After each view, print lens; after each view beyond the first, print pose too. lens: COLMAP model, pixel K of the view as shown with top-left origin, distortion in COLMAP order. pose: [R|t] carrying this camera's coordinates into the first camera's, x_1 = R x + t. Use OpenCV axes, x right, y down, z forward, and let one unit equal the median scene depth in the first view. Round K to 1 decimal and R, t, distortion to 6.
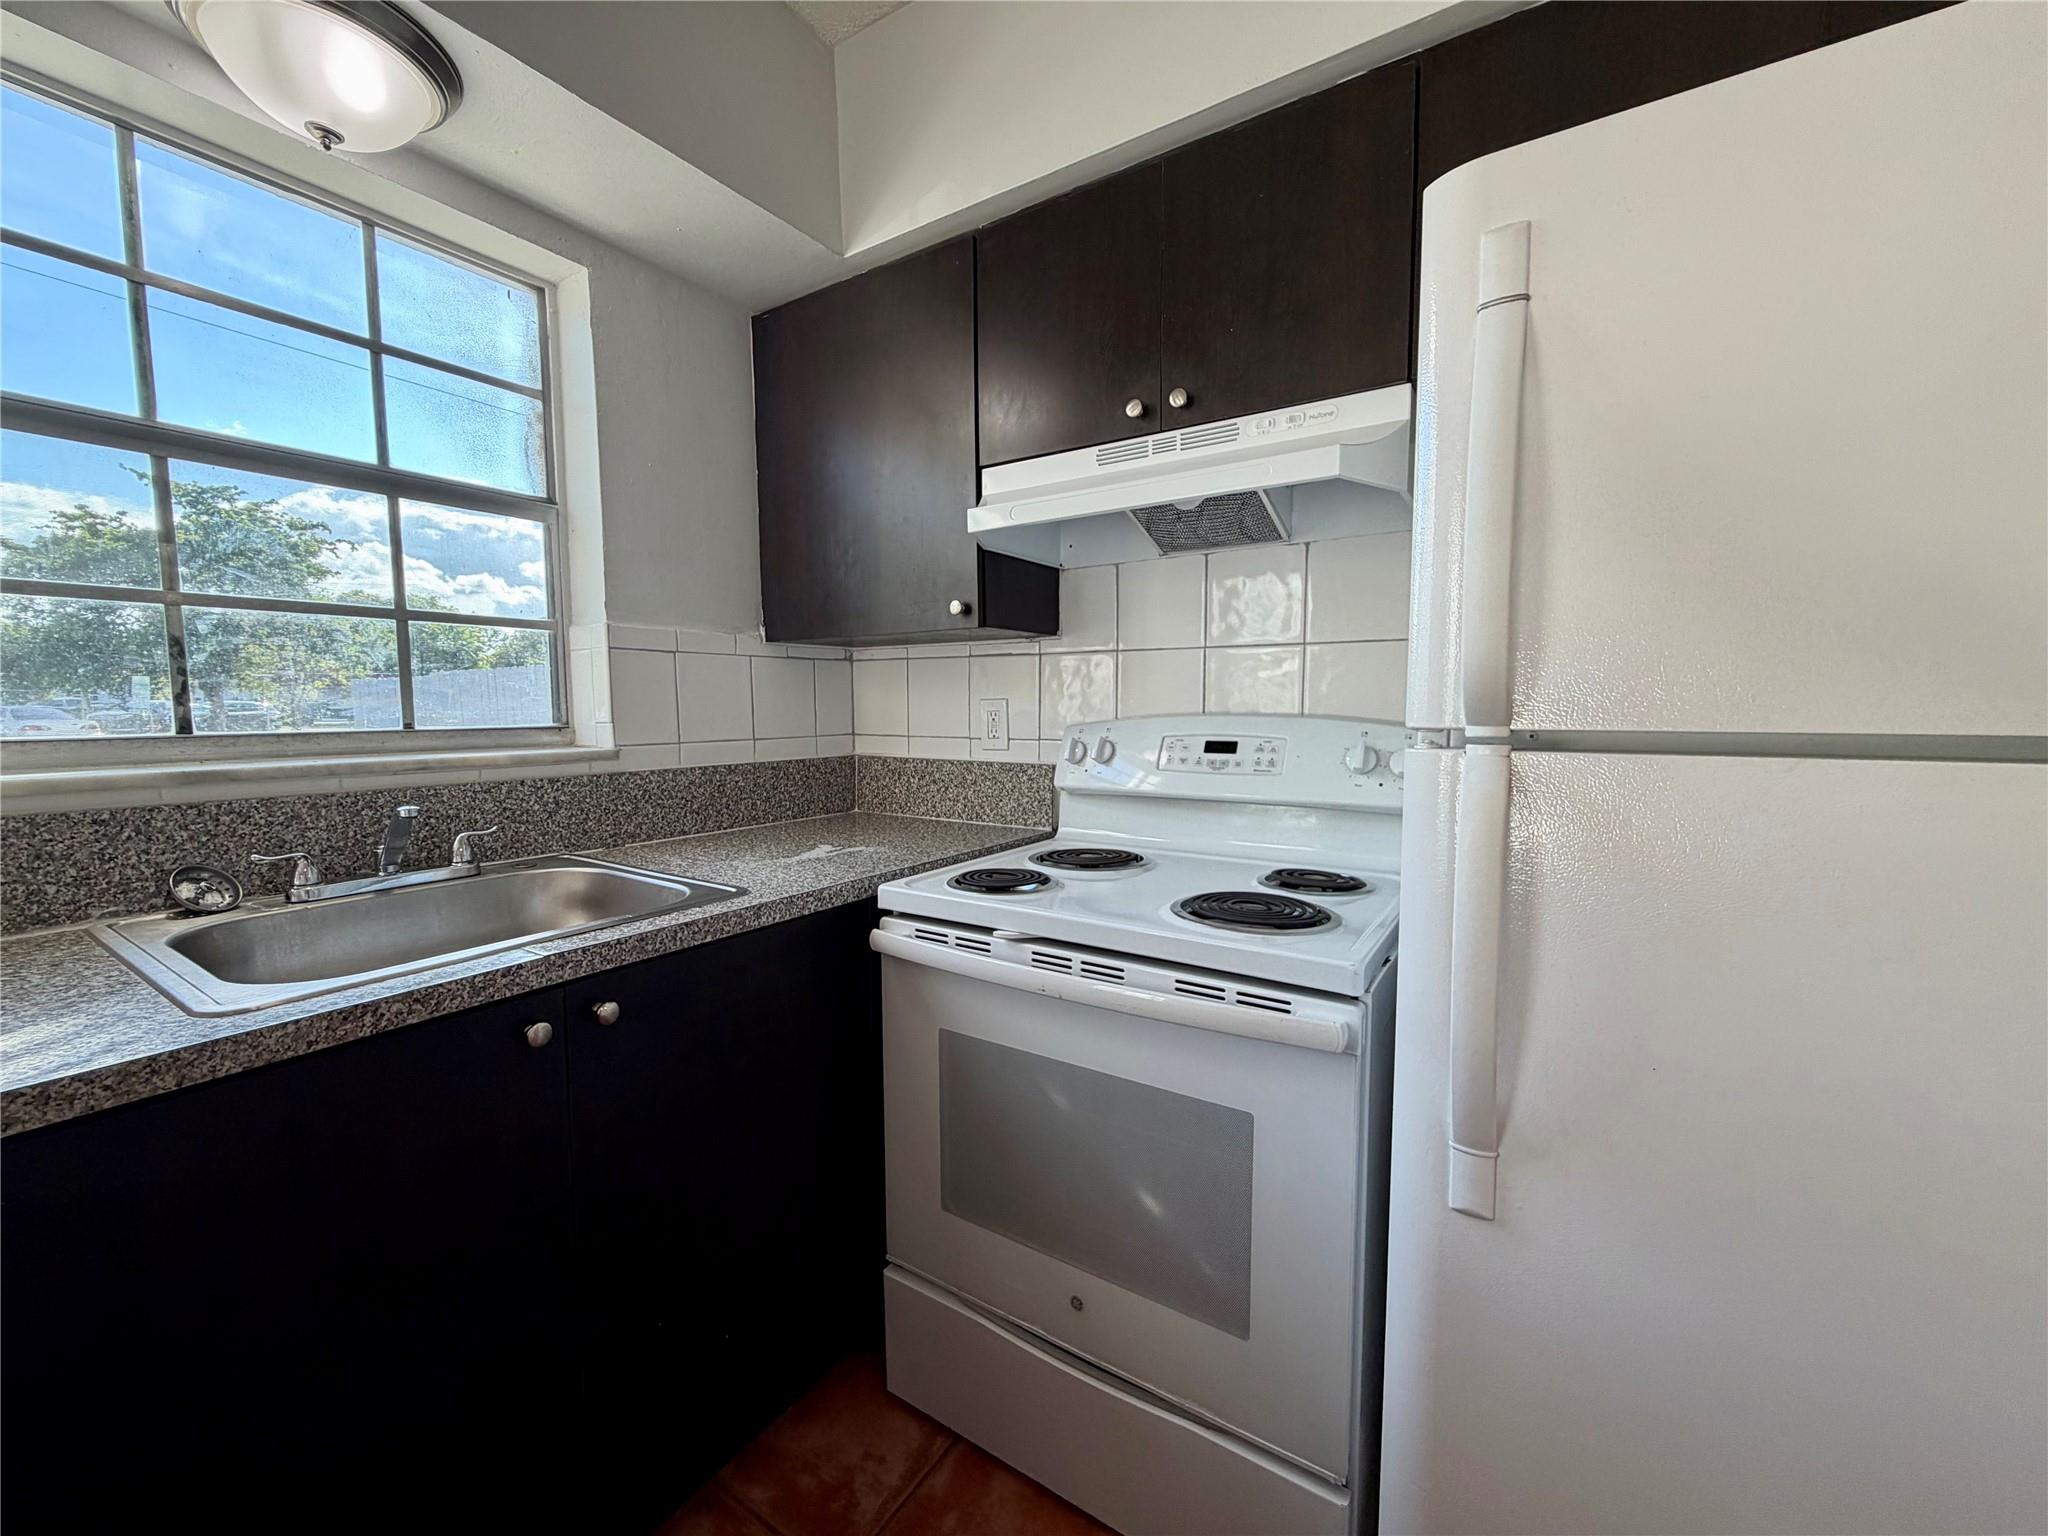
lens RADIAL K [[821.0, 0, 1024.0], [0, 821.0, 768.0], [0, 0, 1]] dist [0.000082, 0.000049]
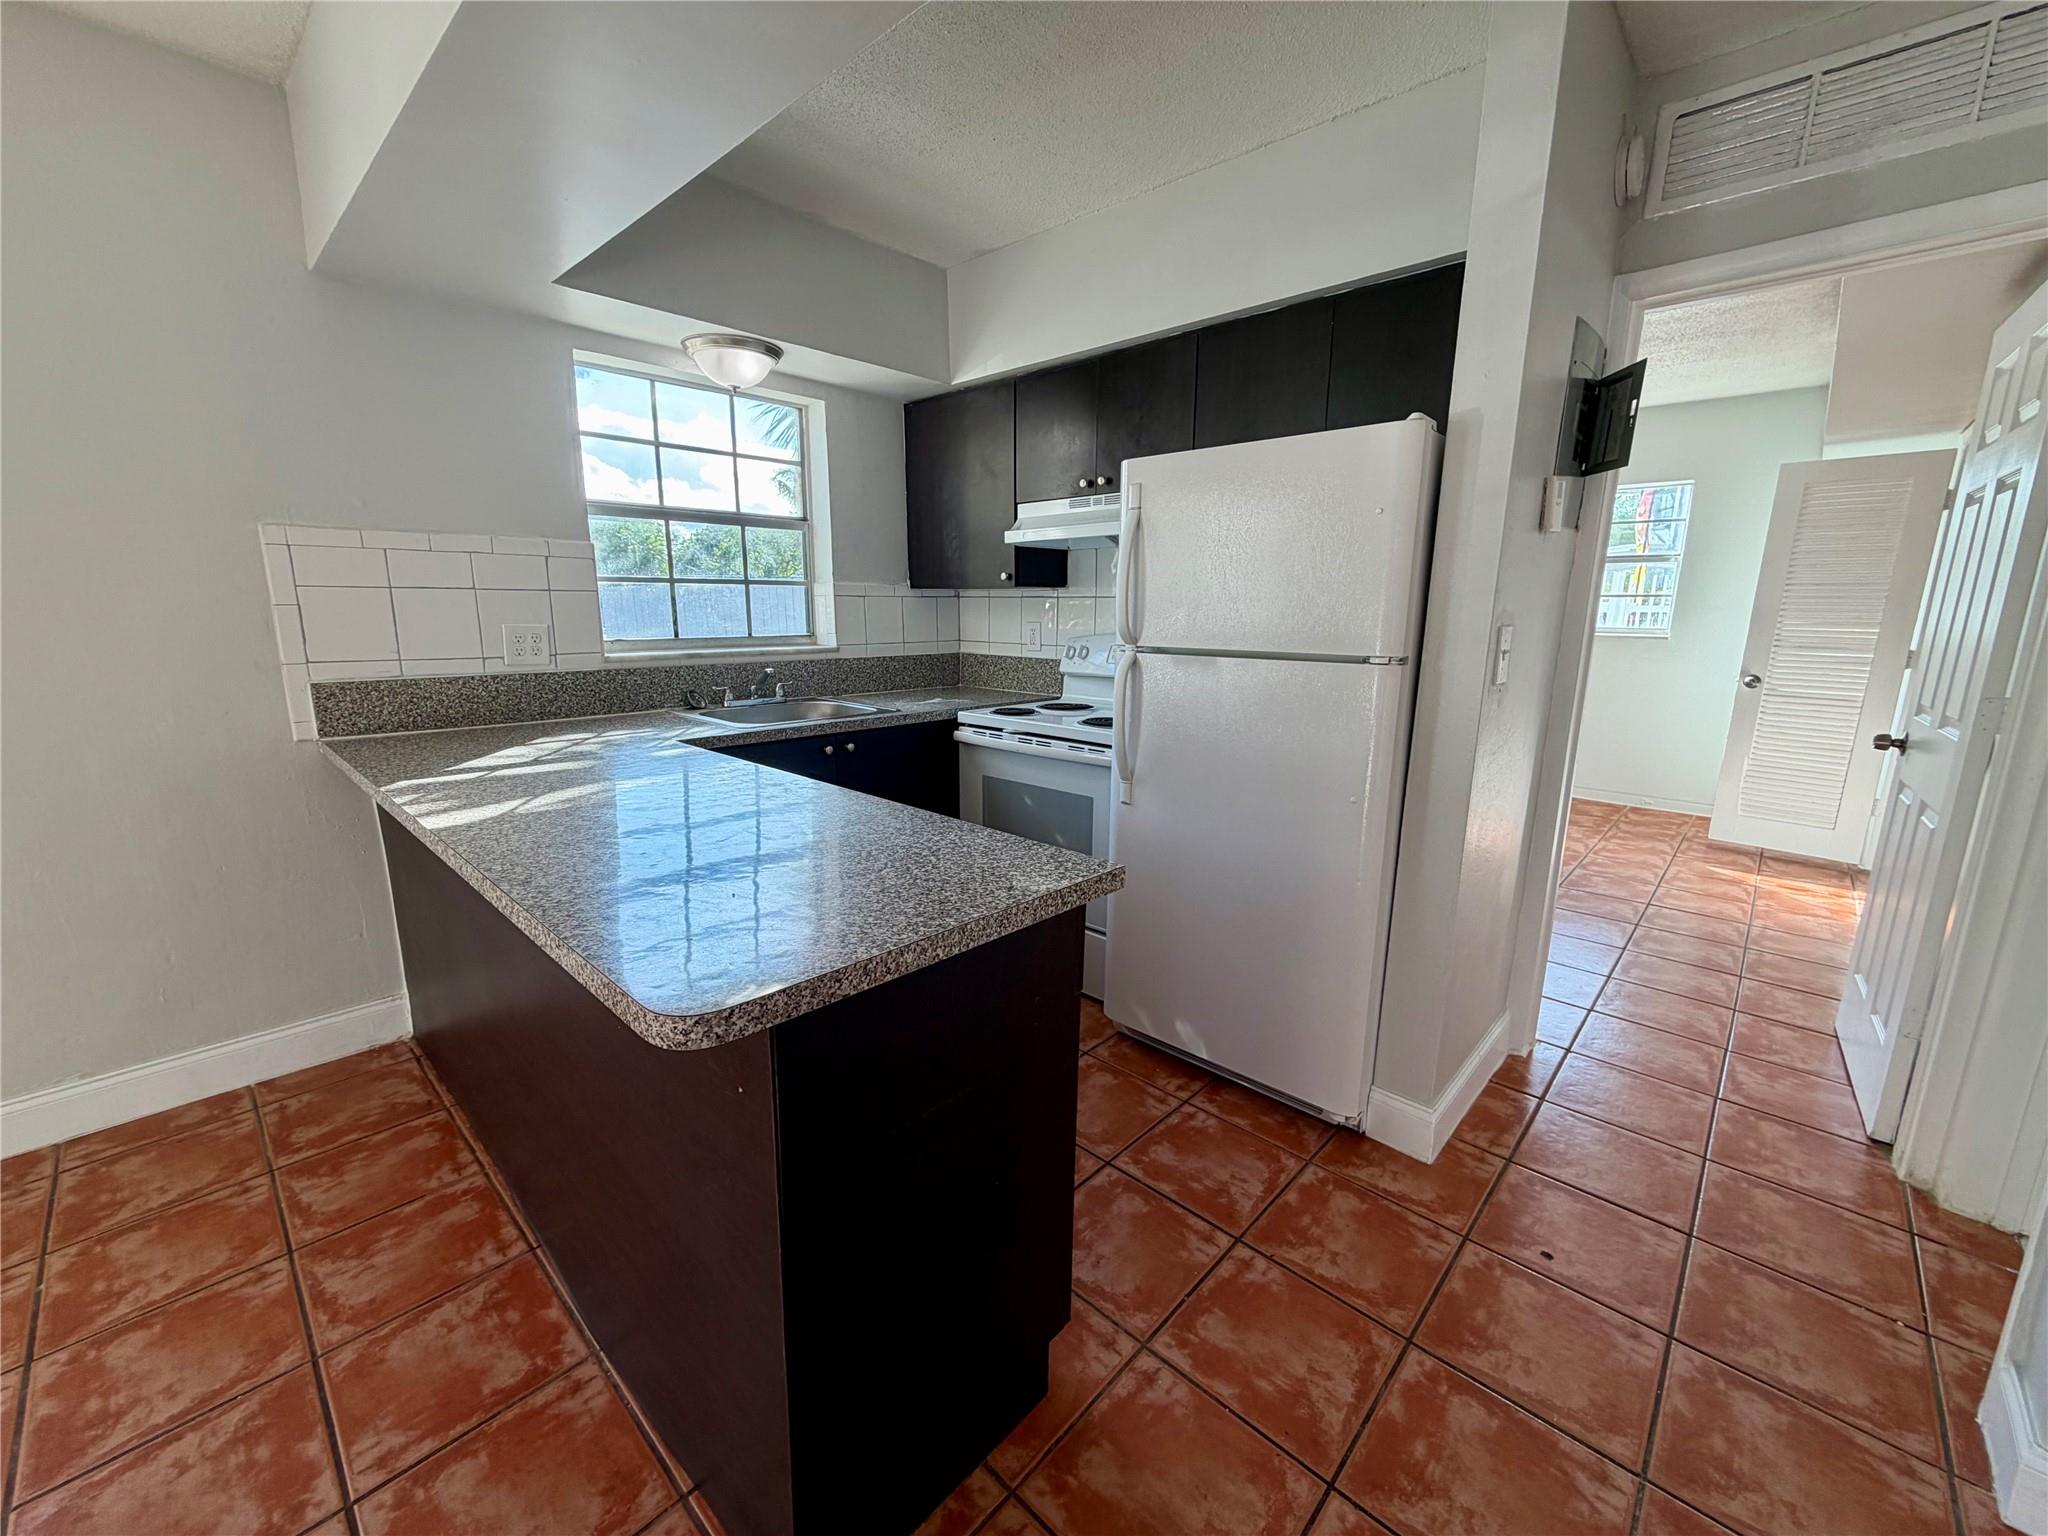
lens RADIAL K [[813.4, 0, 1019.7], [0, 813.4, 765.4], [0, 0, 1]] dist [0.011527, 0.000114]
pose [[0.984316, 0.041926, -0.171362, 0.302047], [-0.021784, 0.992801, 0.117775, 0.021103], [0.175066, -0.112195, 0.978143, -0.925459]]
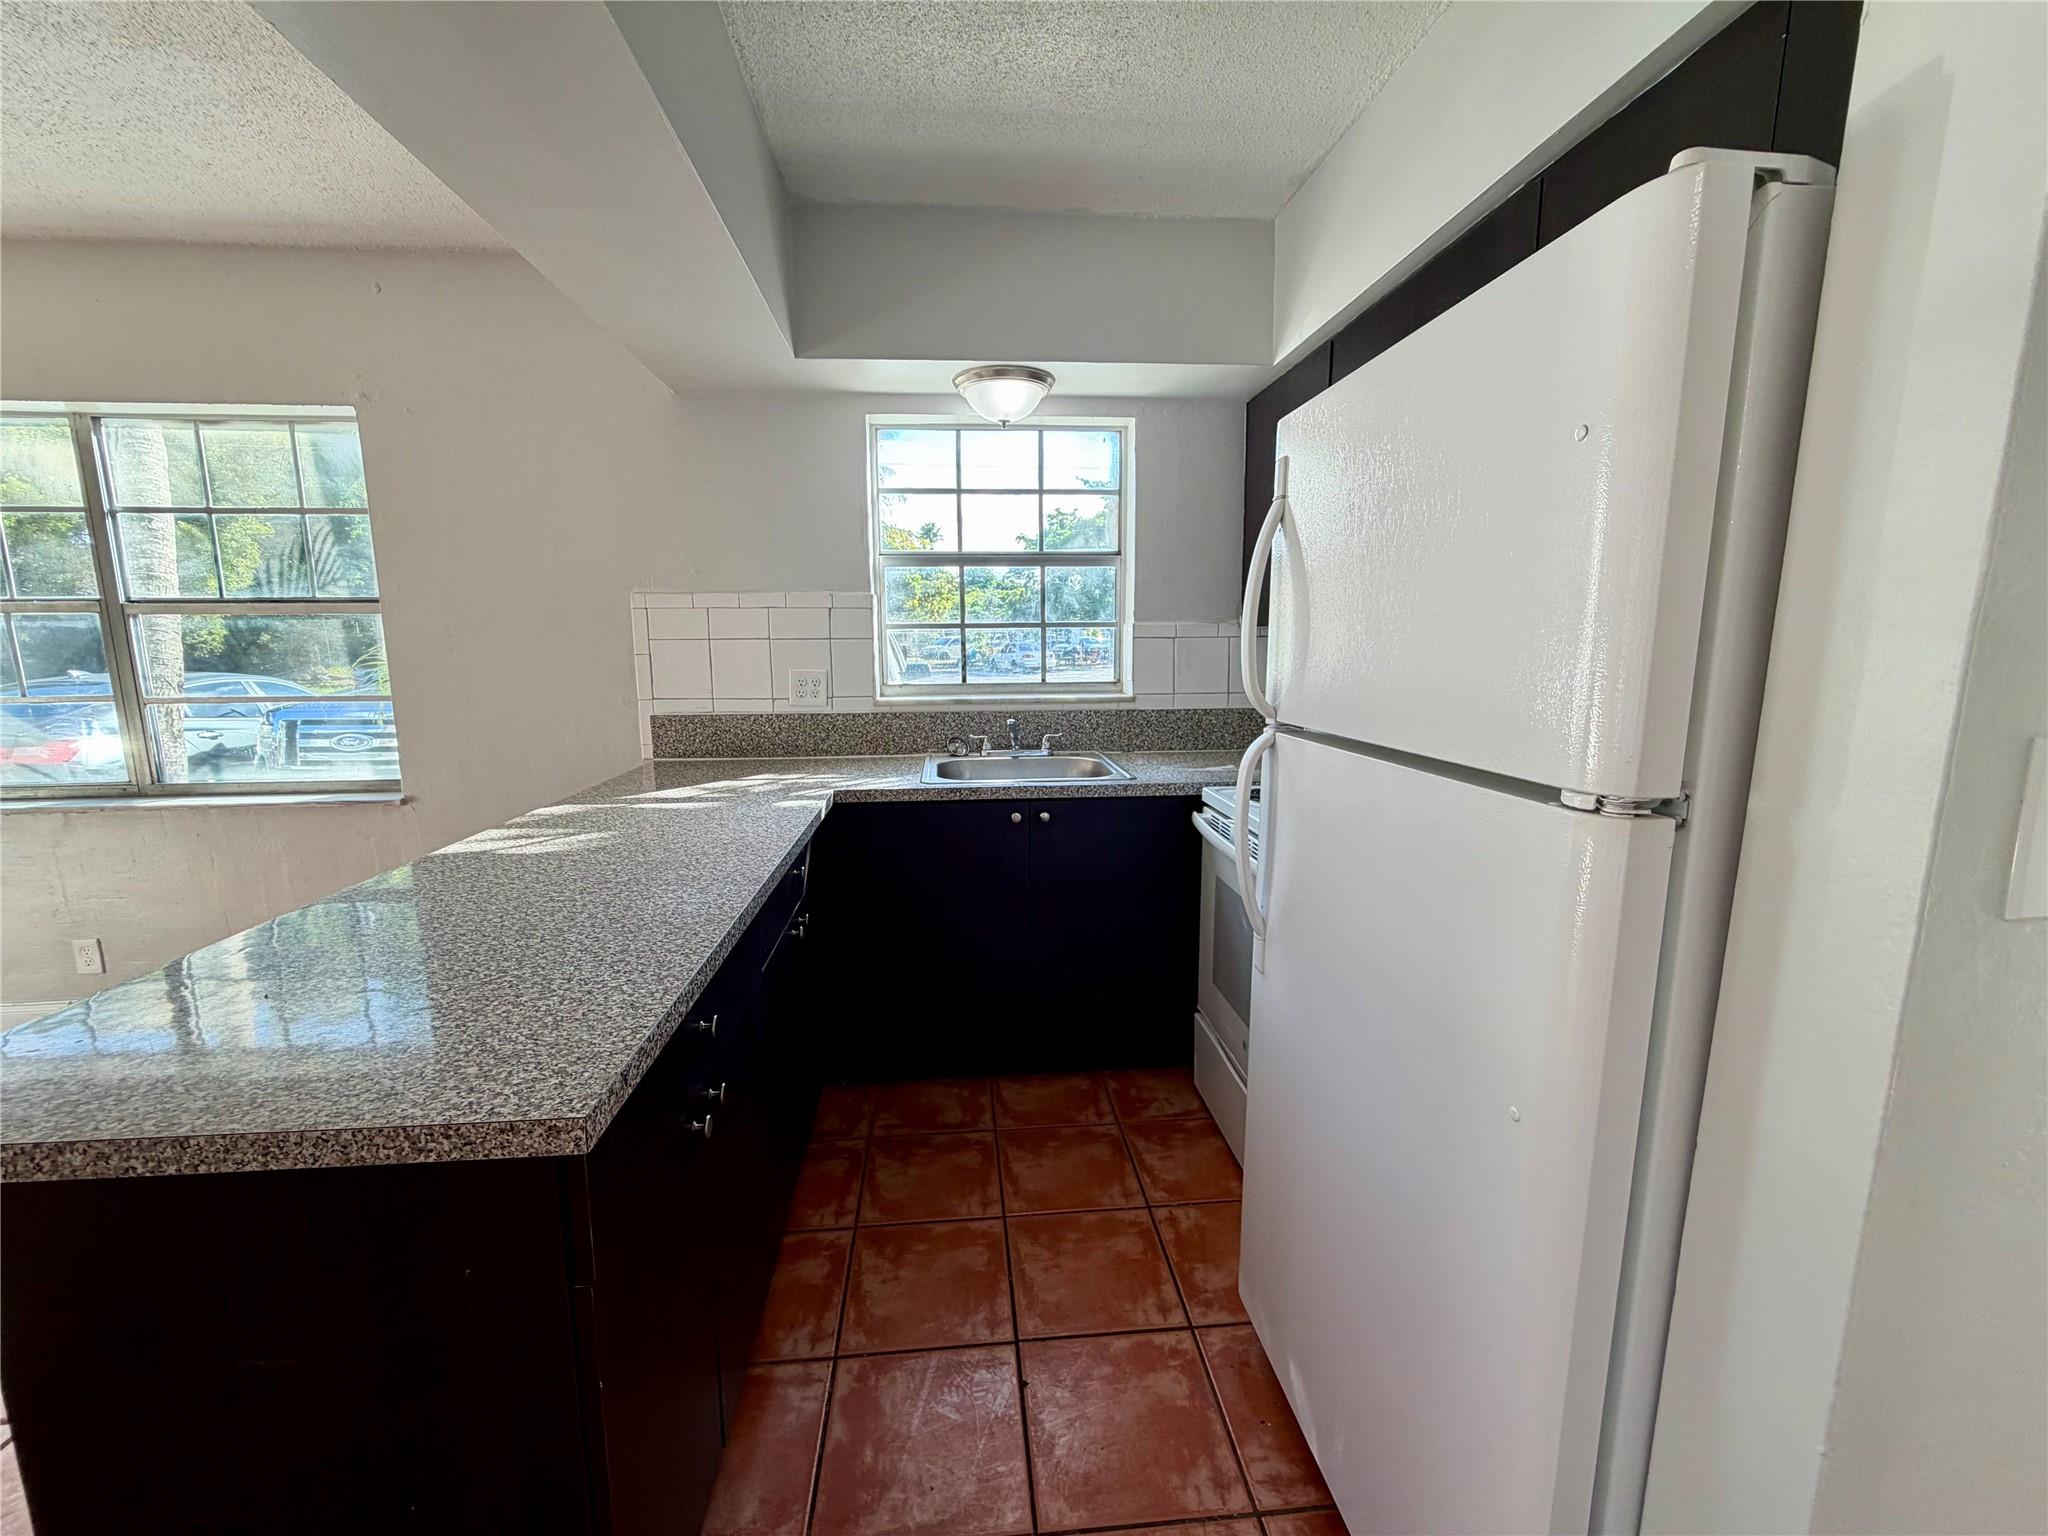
lens RADIAL K [[817.0, 0, 1015.8], [0, 817.0, 769.6], [0, 0, 1]] dist [0.001374, 0.000093]
pose [[0.621151, 0.122070, -0.774125, 0.726508], [-0.057101, 0.992219, 0.110643, -0.047222], [0.781608, -0.024523, 0.623288, -0.286164]]
